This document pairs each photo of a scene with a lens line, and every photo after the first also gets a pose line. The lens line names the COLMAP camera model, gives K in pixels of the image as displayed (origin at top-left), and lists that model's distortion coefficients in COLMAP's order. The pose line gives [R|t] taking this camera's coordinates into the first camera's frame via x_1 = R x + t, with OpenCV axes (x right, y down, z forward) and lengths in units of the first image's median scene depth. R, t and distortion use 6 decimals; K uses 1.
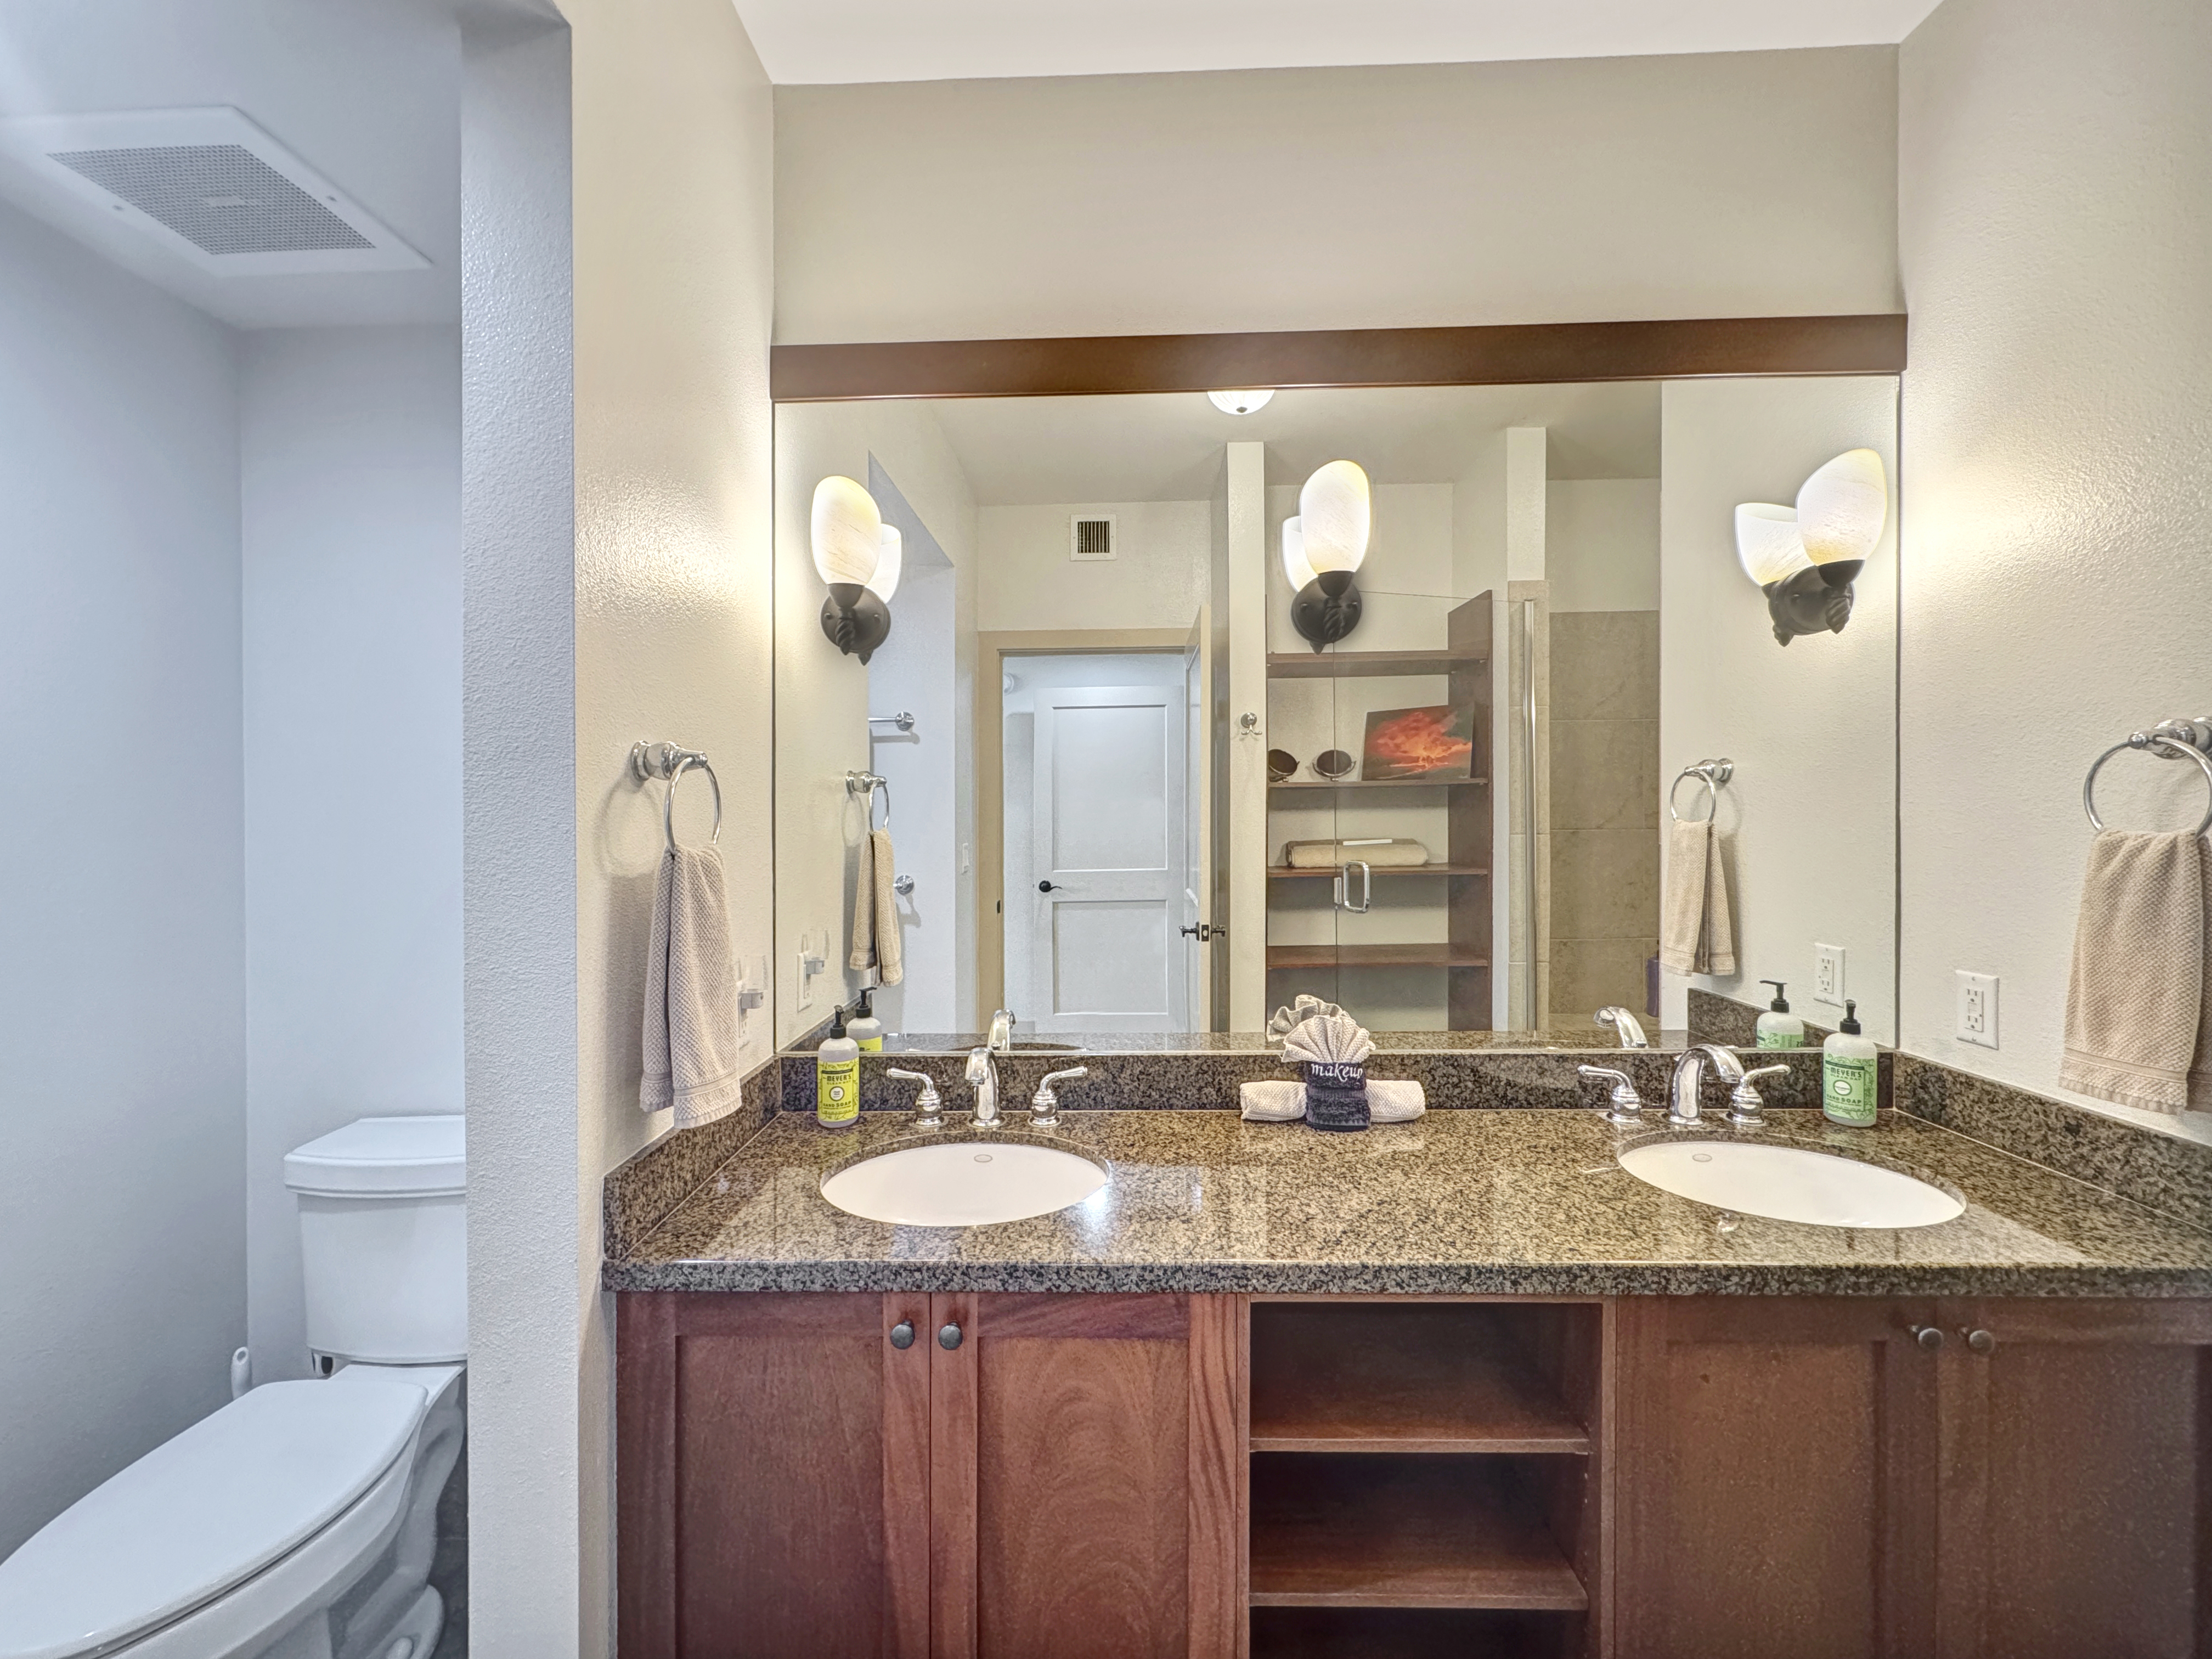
lens RADIAL K [[896.2, 0, 1099.8], [0, 896.2, 810.6], [0, 0, 1]] dist [-0.003175, 0.000616]
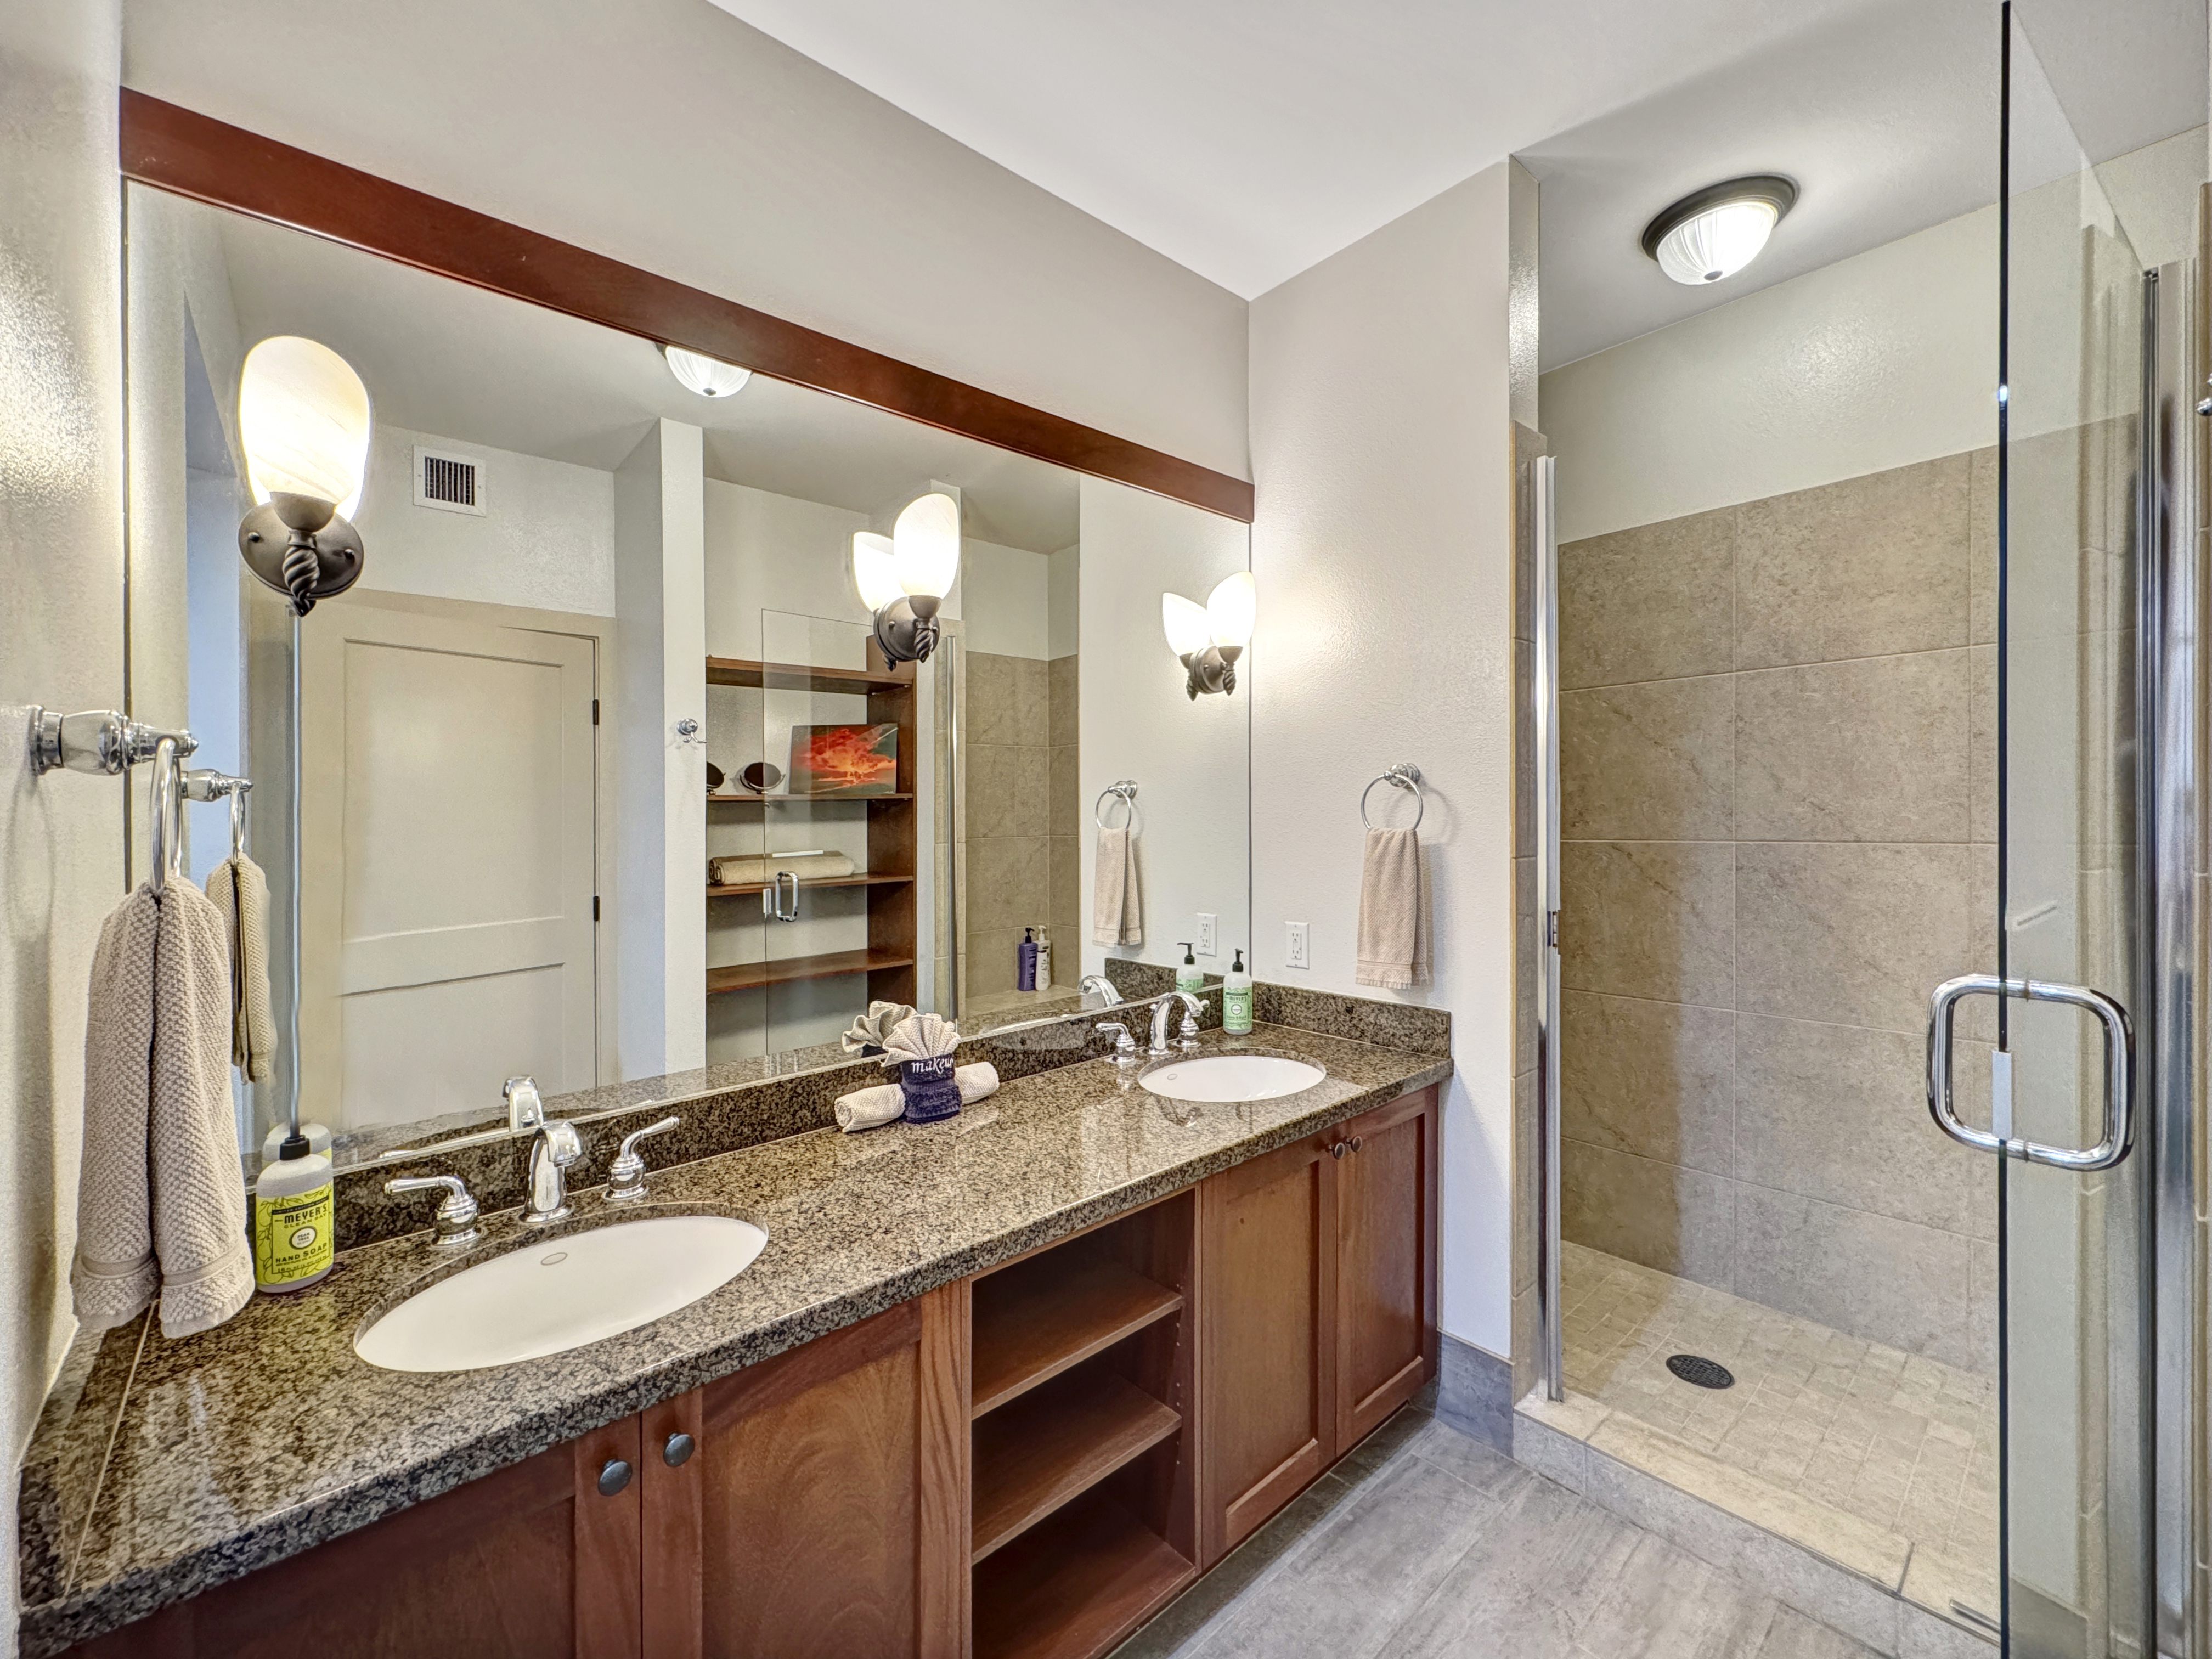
lens RADIAL K [[896.2, 0, 1095.8], [0, 896.2, 826.7], [0, 0, 1]] dist [-0.003175, 0.000616]
pose [[0.733513, -0.010495, 0.679595, -0.312719], [0.010315, 0.999938, 0.004309, 0.004692], [-0.679598, 0.003849, 0.733575, 0.085088]]
